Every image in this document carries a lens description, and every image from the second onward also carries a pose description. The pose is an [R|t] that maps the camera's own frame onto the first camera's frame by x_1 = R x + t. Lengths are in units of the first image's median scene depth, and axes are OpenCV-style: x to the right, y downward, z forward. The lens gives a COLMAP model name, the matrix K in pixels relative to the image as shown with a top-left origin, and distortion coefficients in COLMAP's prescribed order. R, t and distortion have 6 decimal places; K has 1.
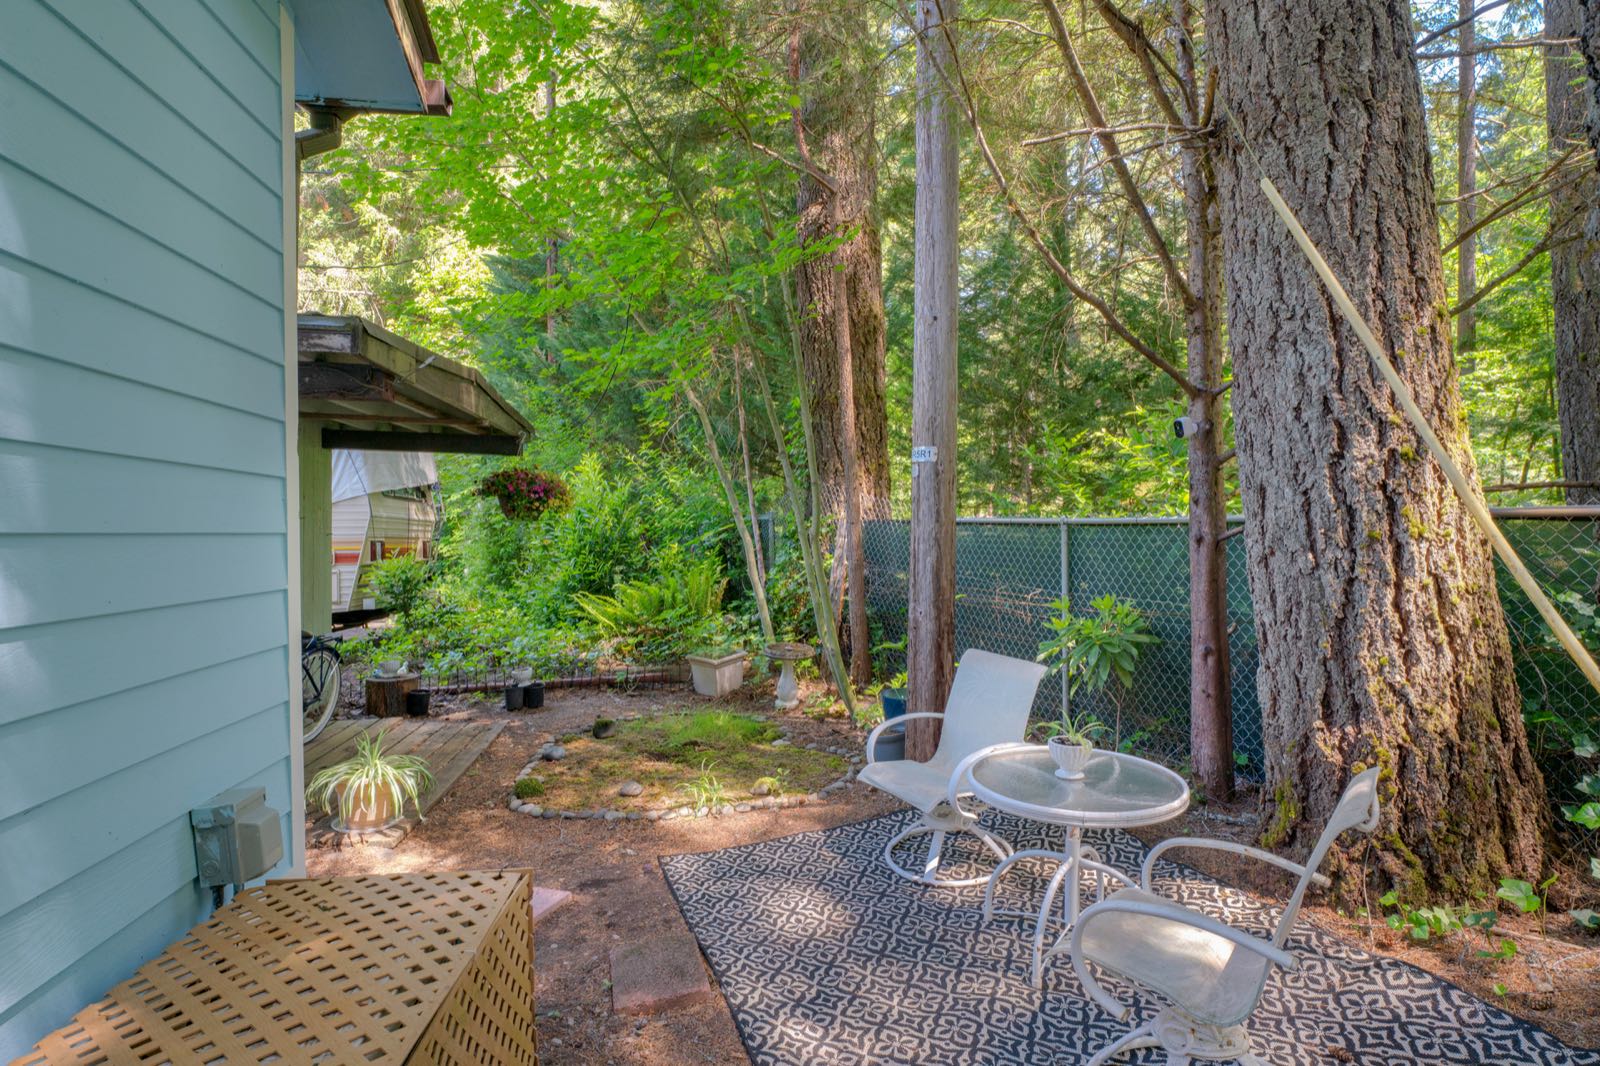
lens RADIAL K [[820.2, 0, 801.4], [0, 820.2, 535.9], [0, 0, 1]] dist [-0.009047, 0.000405]
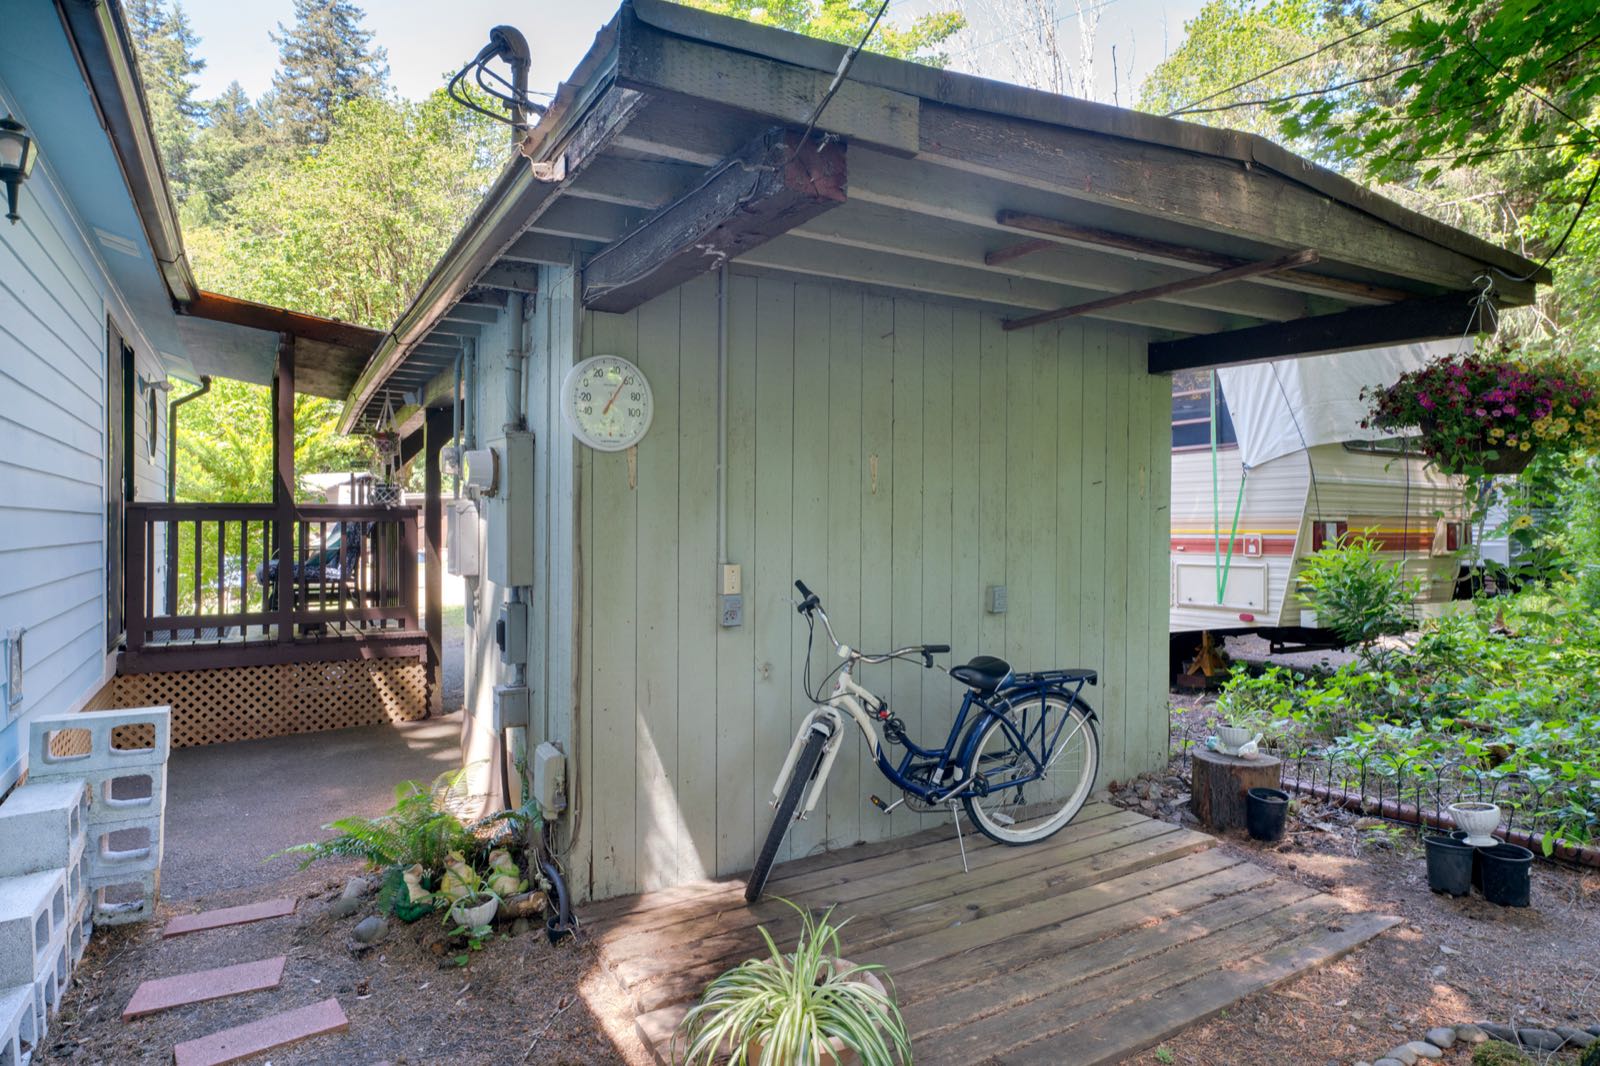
lens RADIAL K [[915.6, 0, 809.4], [0, 915.6, 524.8], [0, 0, 1]] dist [-0.002564, -0.000880]
pose [[0.386485, 0.007007, -0.922269, -0.020538], [-0.001645, 0.999975, 0.006908, 0.006090], [0.922294, -0.001153, 0.386487, 0.462991]]
